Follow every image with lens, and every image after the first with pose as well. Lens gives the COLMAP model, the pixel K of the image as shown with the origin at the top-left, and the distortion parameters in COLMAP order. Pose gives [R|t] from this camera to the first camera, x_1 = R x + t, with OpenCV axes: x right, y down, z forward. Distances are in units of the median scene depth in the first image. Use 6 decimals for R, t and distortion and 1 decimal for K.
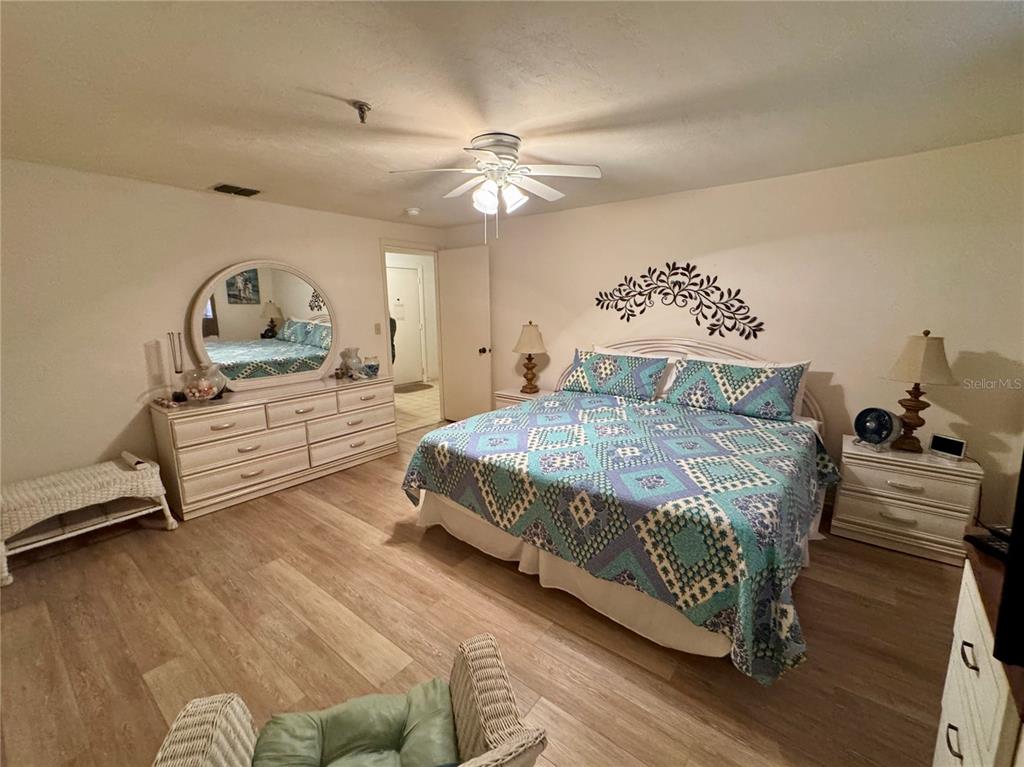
lens RADIAL K [[403.1, 0, 512.0], [0, 403.1, 383.5], [0, 0, 1]] dist [0.000976, -0.000290]
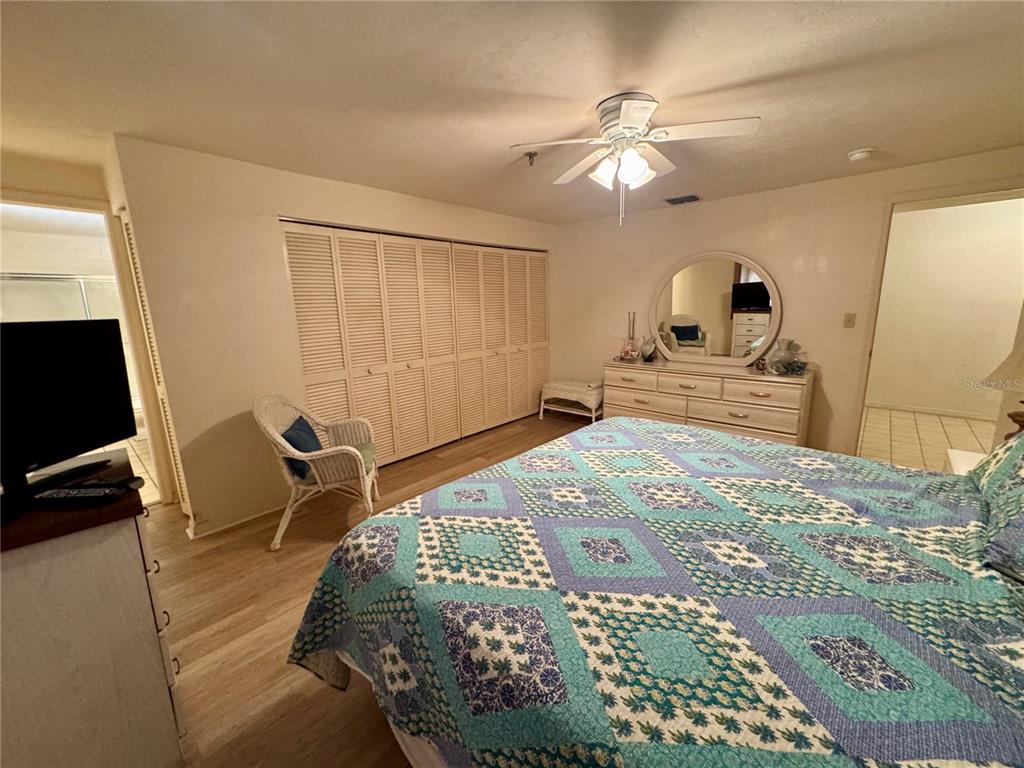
lens RADIAL K [[403.1, 0, 512.0], [0, 403.1, 384.0], [0, 0, 1]] dist [0.000976, -0.000290]
pose [[-0.028020, 0.212903, -0.976672, 0.962076], [-0.158635, 0.963726, 0.214632, -0.158578], [0.986940, 0.160948, 0.006770, 0.880437]]
